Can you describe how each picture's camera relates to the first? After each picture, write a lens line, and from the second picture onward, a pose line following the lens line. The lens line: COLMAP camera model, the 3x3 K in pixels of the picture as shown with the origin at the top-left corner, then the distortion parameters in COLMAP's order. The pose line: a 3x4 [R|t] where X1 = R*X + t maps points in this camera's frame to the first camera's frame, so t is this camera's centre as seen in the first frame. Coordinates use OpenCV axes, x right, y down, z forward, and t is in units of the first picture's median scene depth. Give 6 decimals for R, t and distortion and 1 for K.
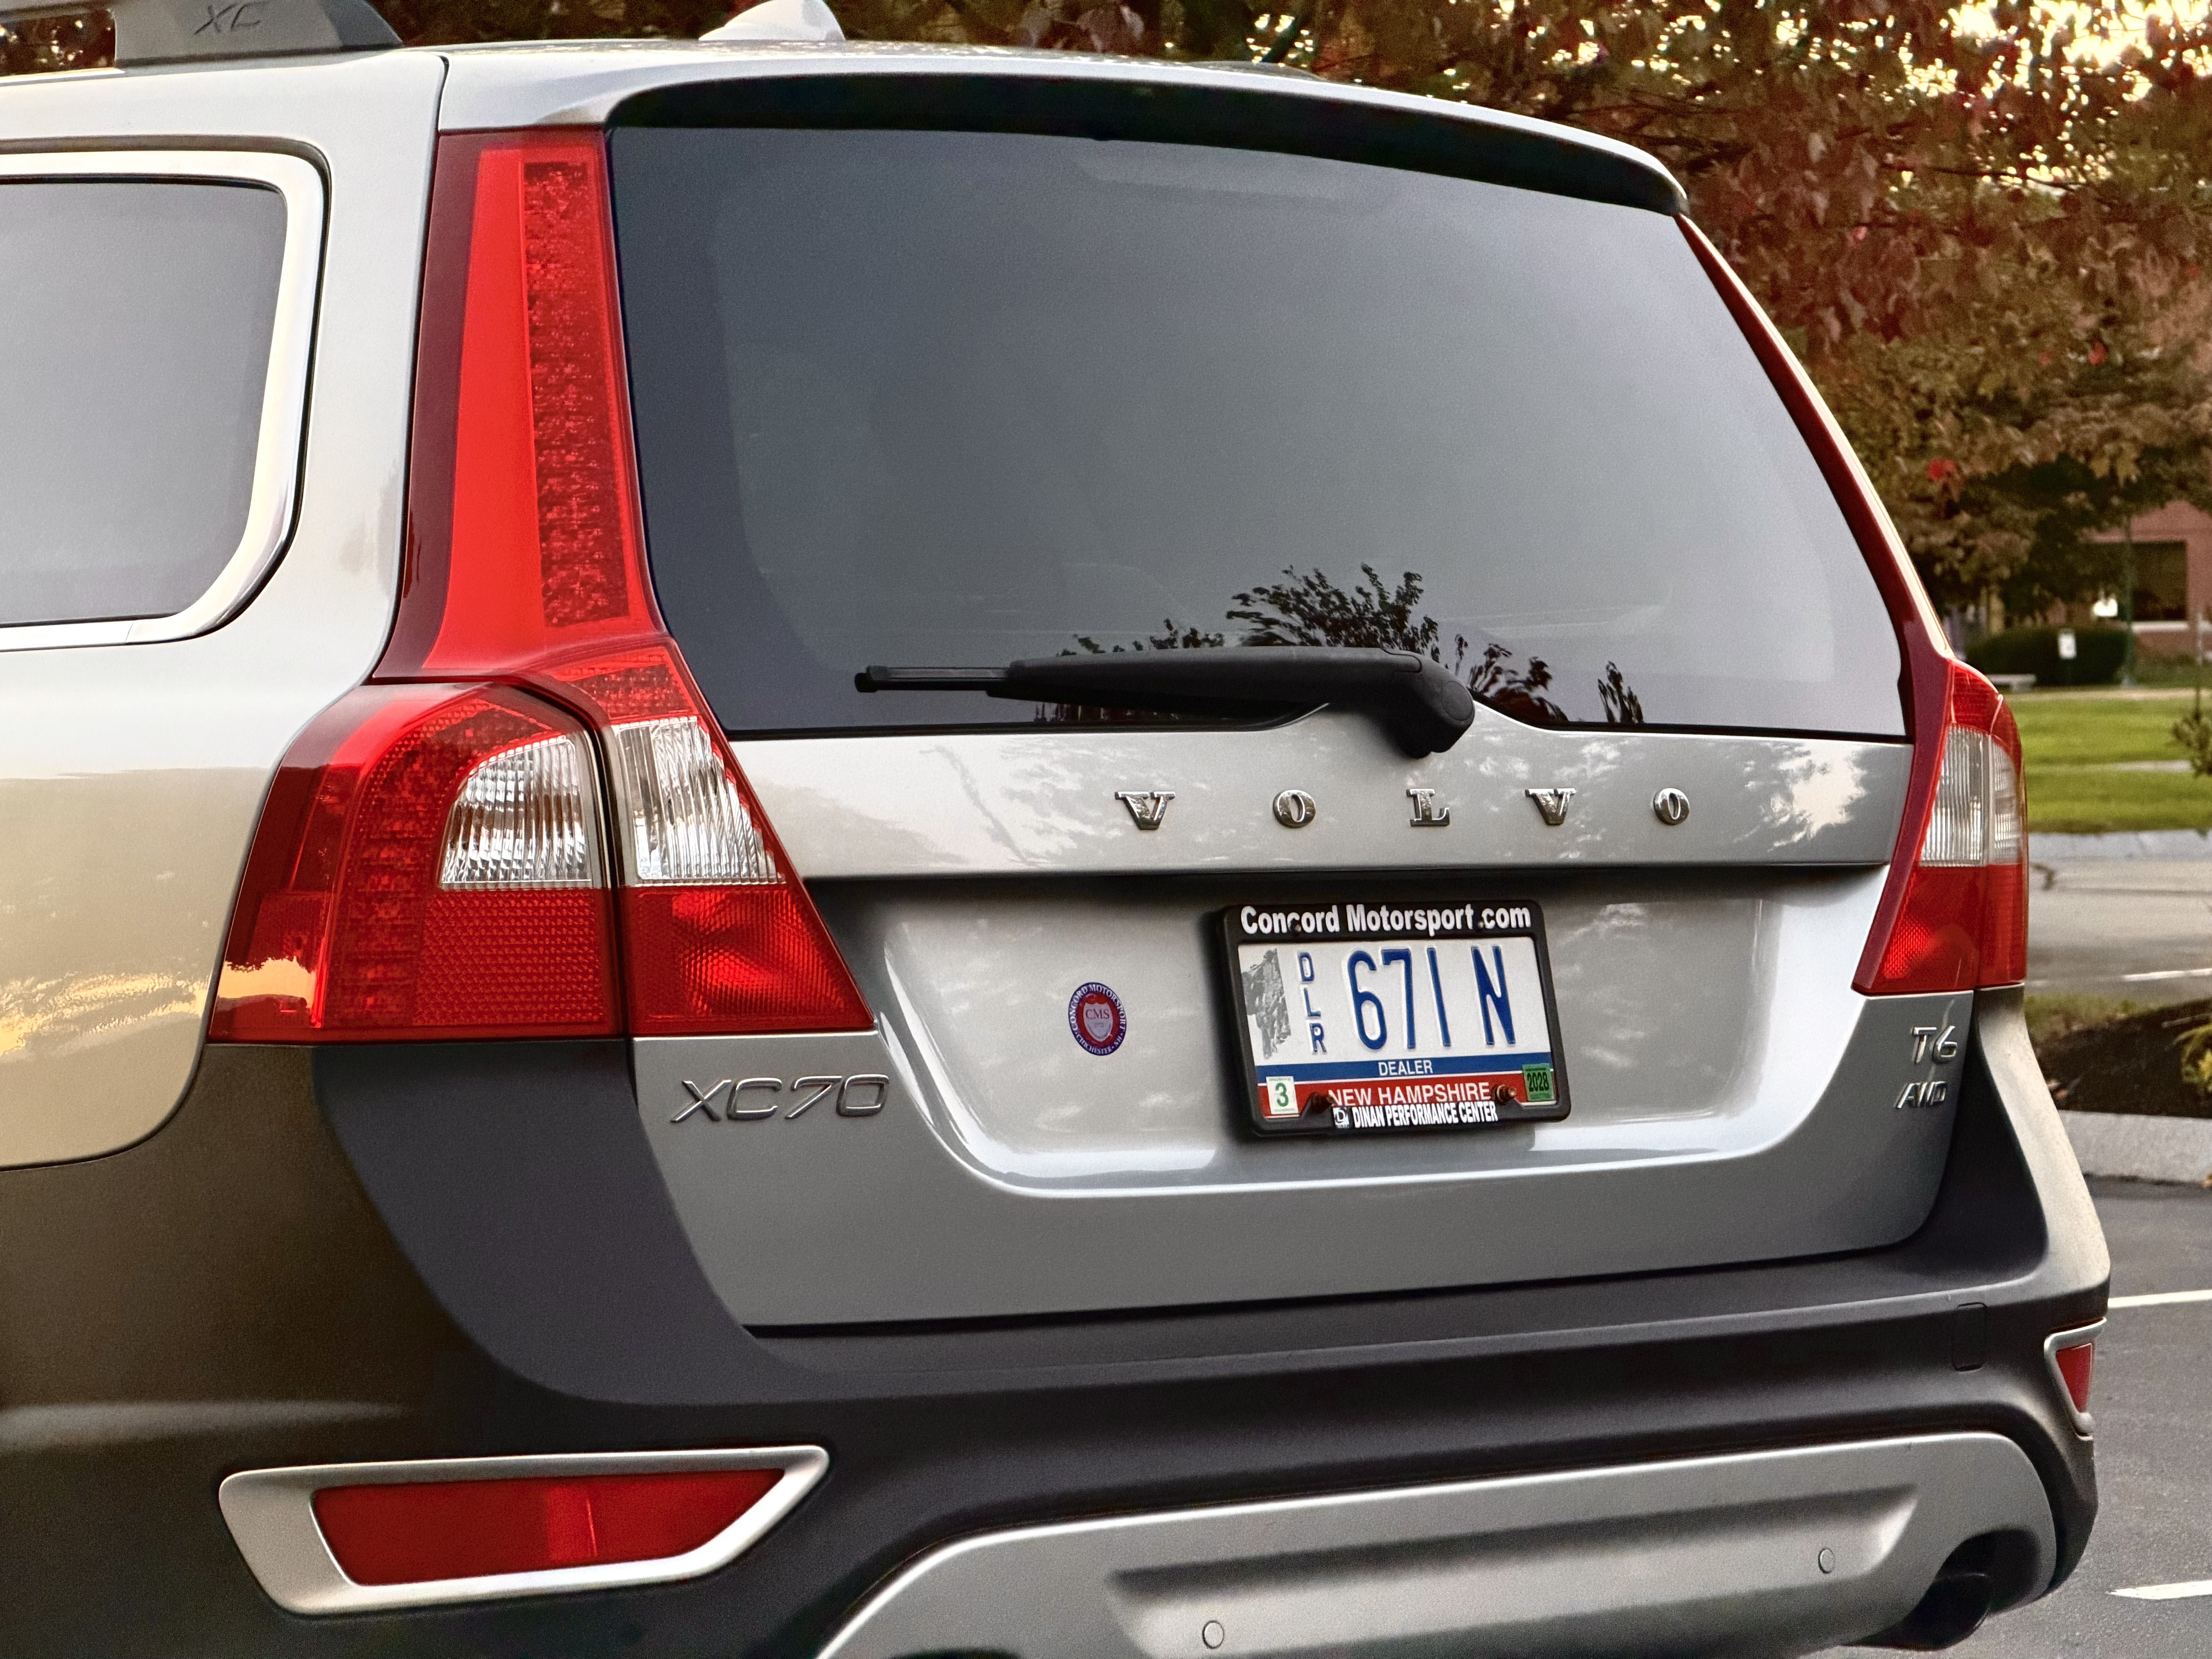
lens RADIAL K [[6713.1, 0, 1064.5], [0, 6713.1, 827.0], [0, 0, 1]] dist [0.206177, 0.401520]
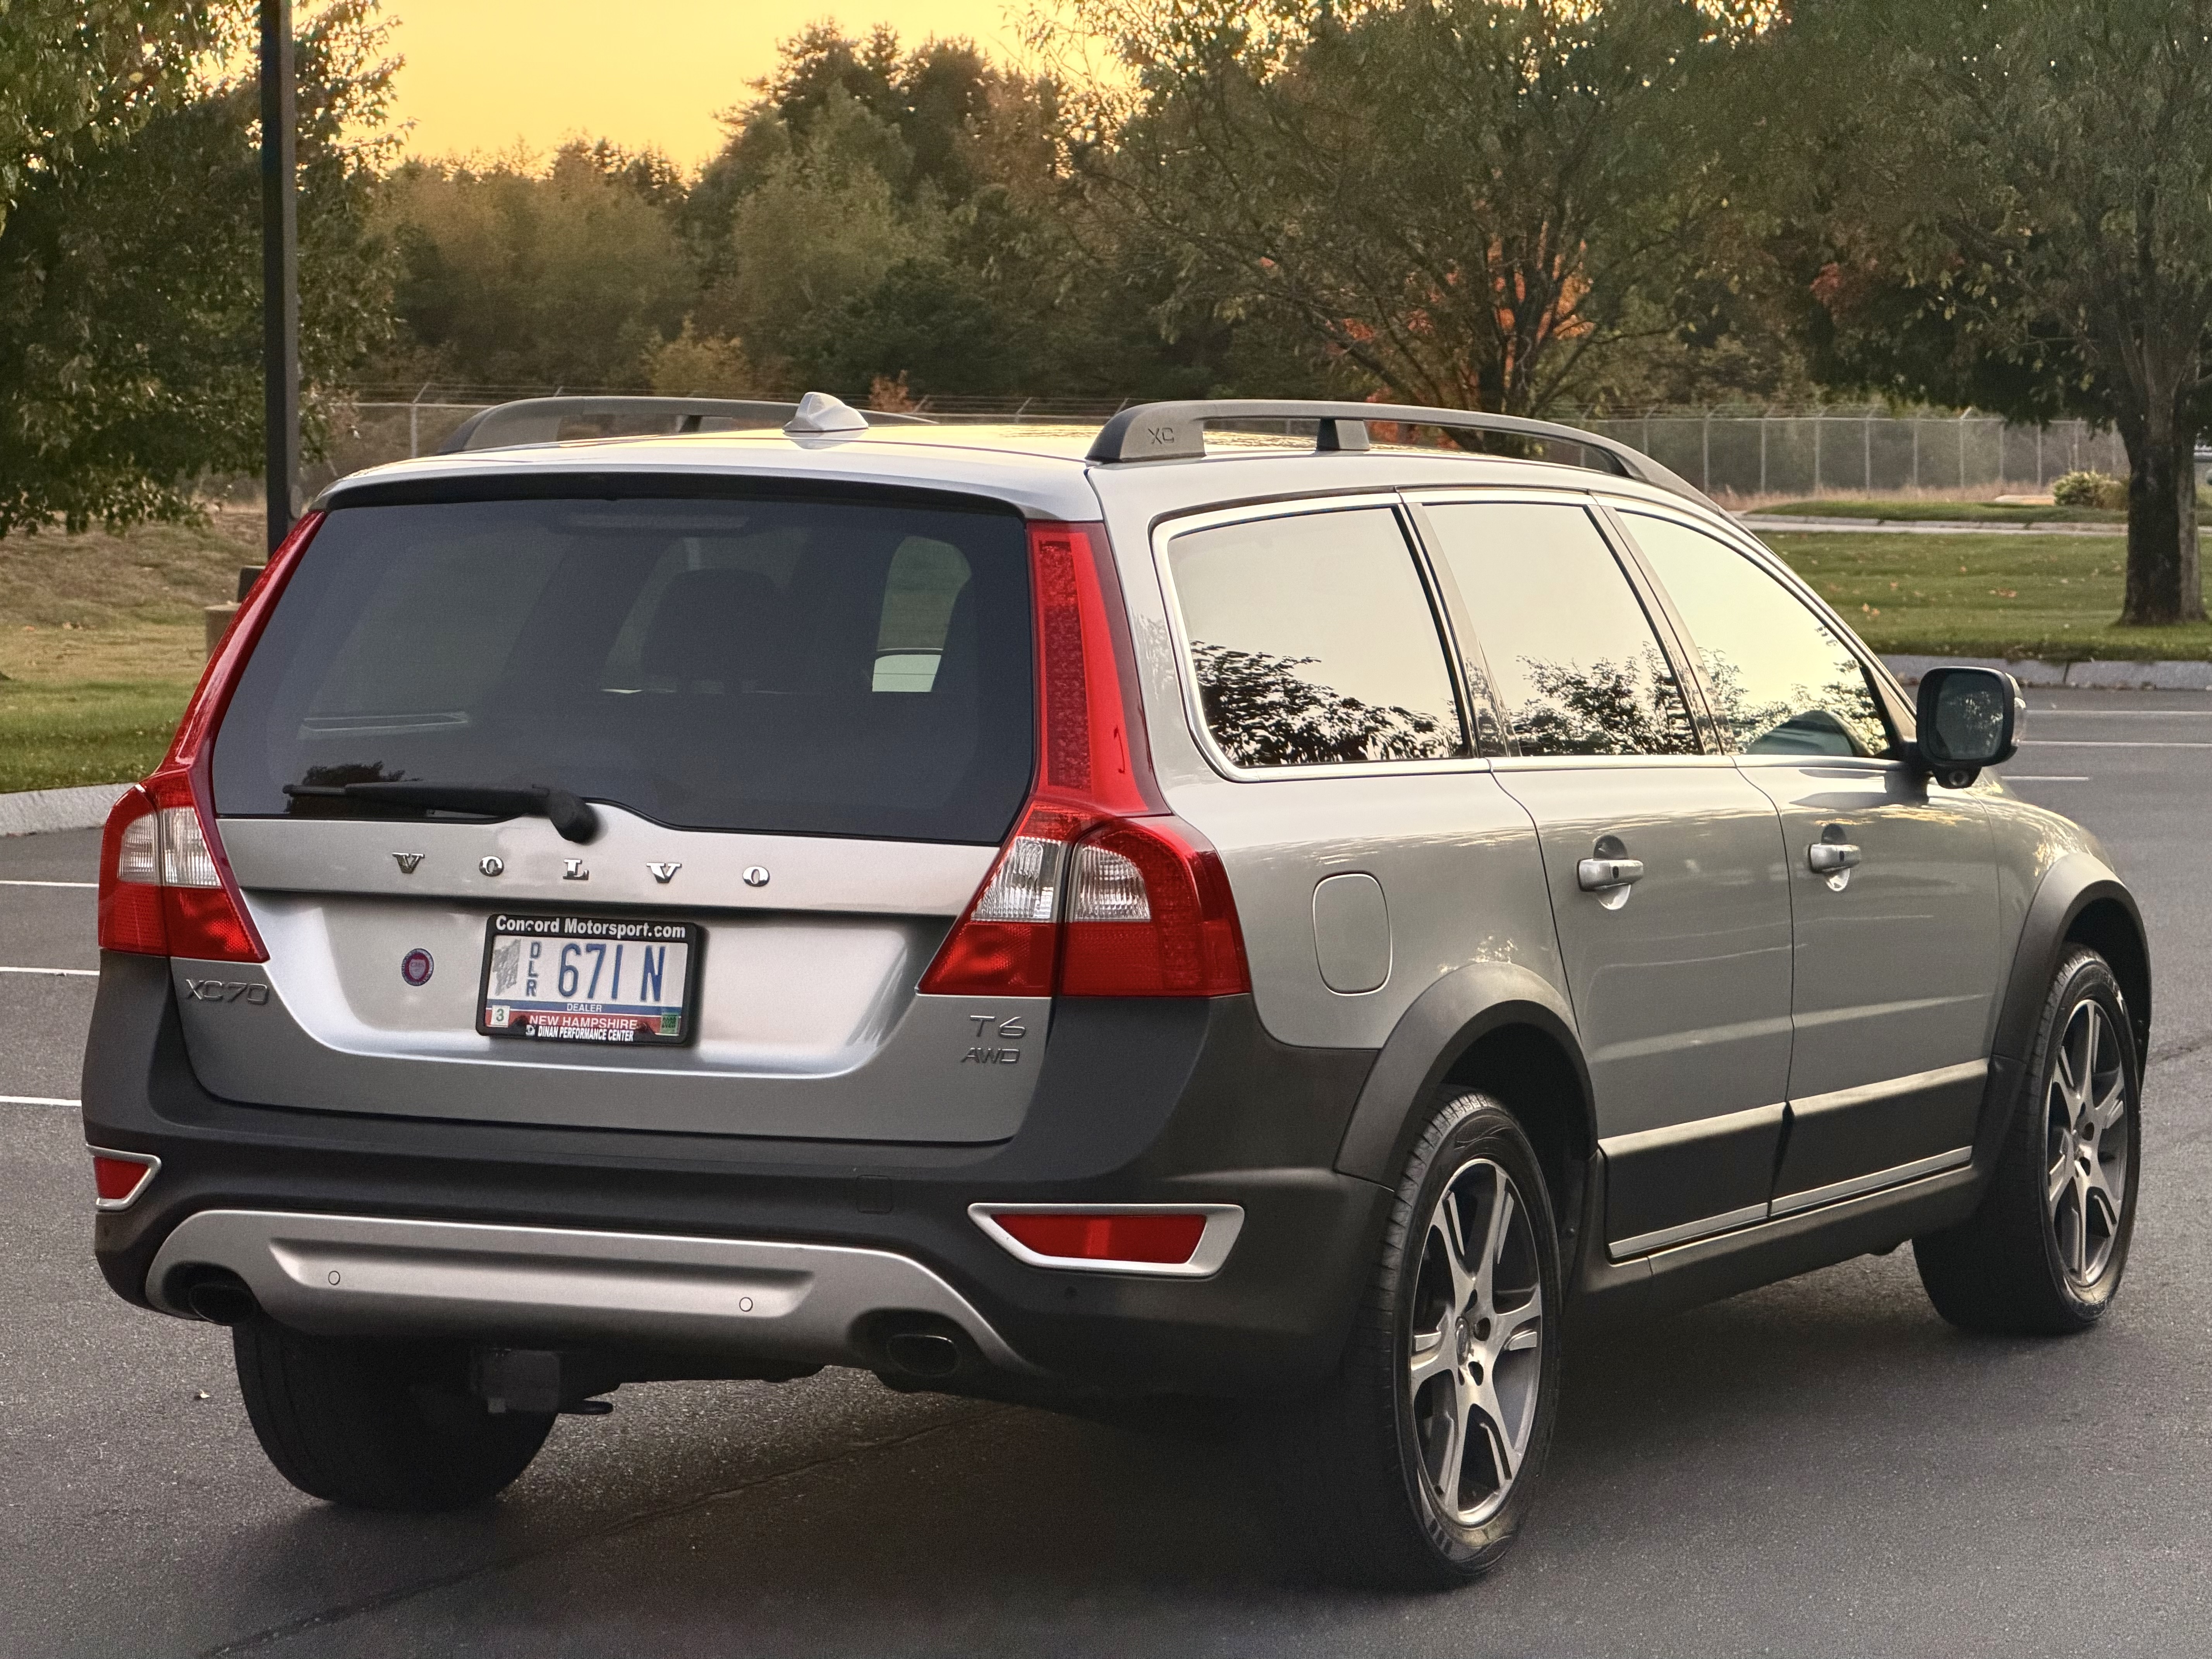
lens RADIAL K [[6713.1, 0, 1064.5], [0, 6713.1, 827.0], [0, 0, 1]] dist [0.206177, 0.401520]
pose [[0.387703, 0.060819, -0.919776, 1.833122], [-0.013625, 0.998090, 0.060254, -0.129755], [0.921684, -0.010828, 0.387791, 0.403651]]
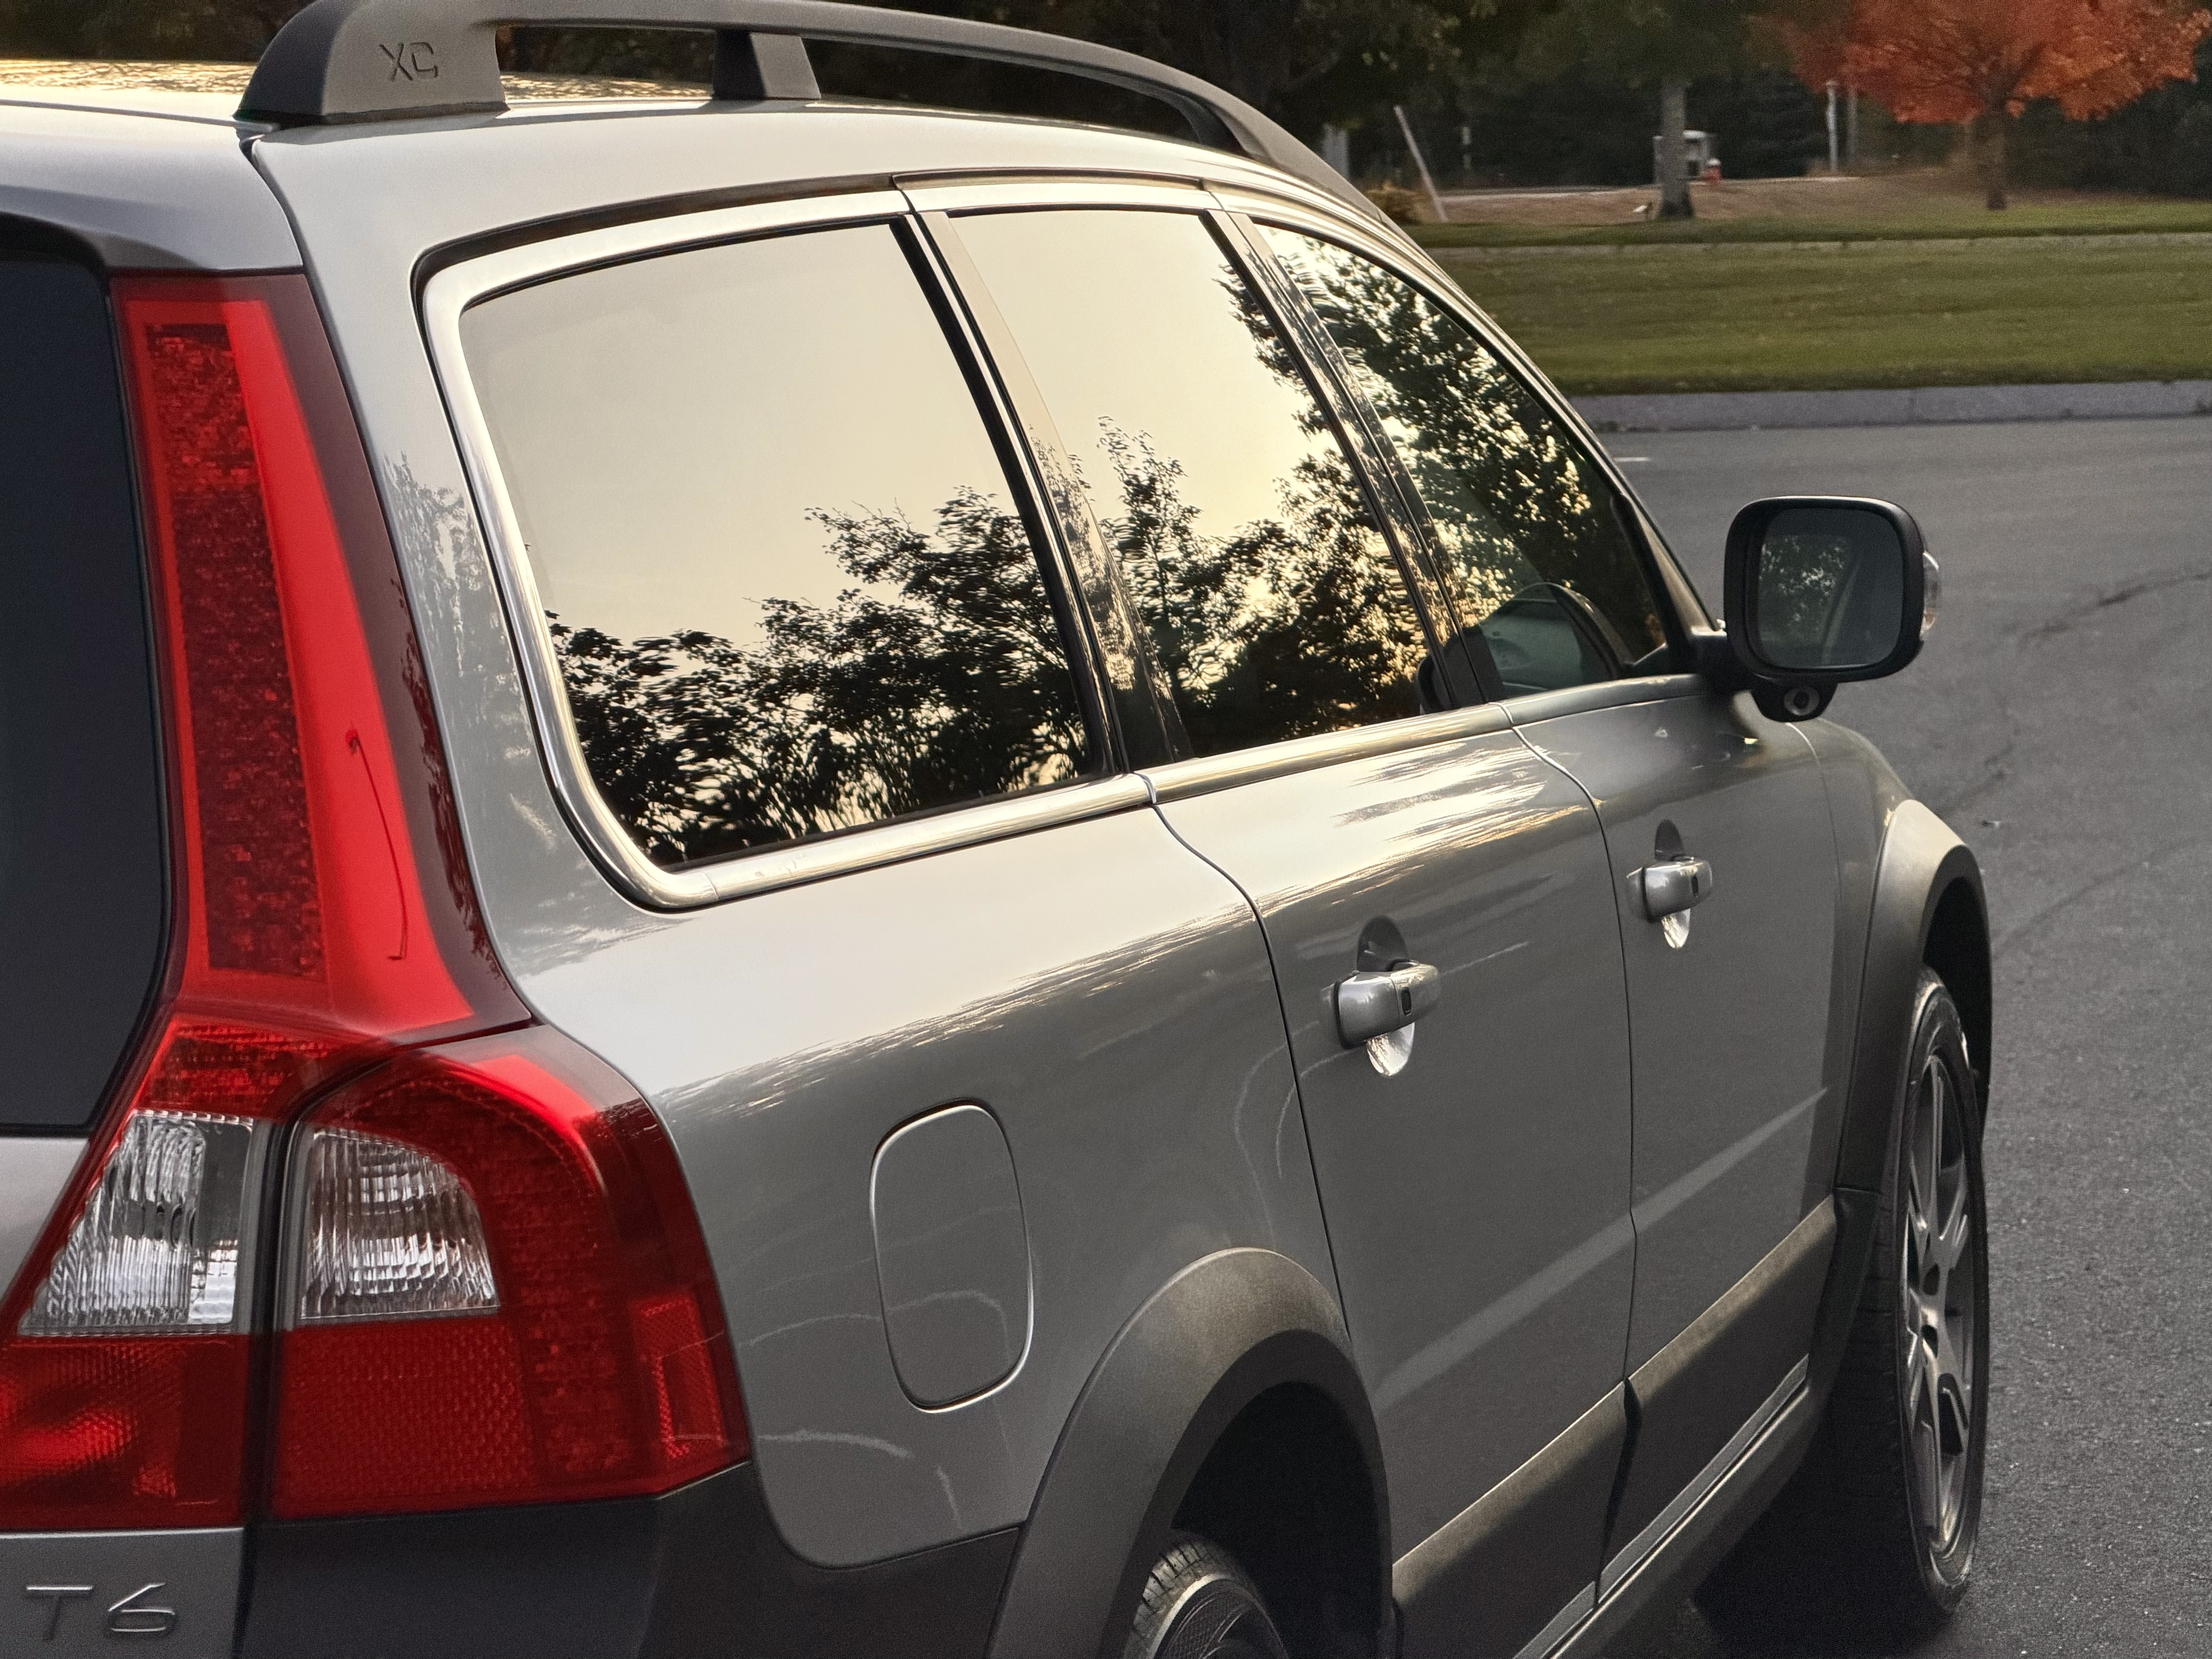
lens RADIAL K [[6713.1, 0, 1064.5], [0, 6713.1, 827.0], [0, 0, 1]] dist [0.206177, 0.401520]
pose [[0.529617, 0.074223, -0.844983, 0.780579], [0.016796, 0.995051, 0.097933, -0.112259], [0.848070, -0.066059, 0.525750, 0.819334]]
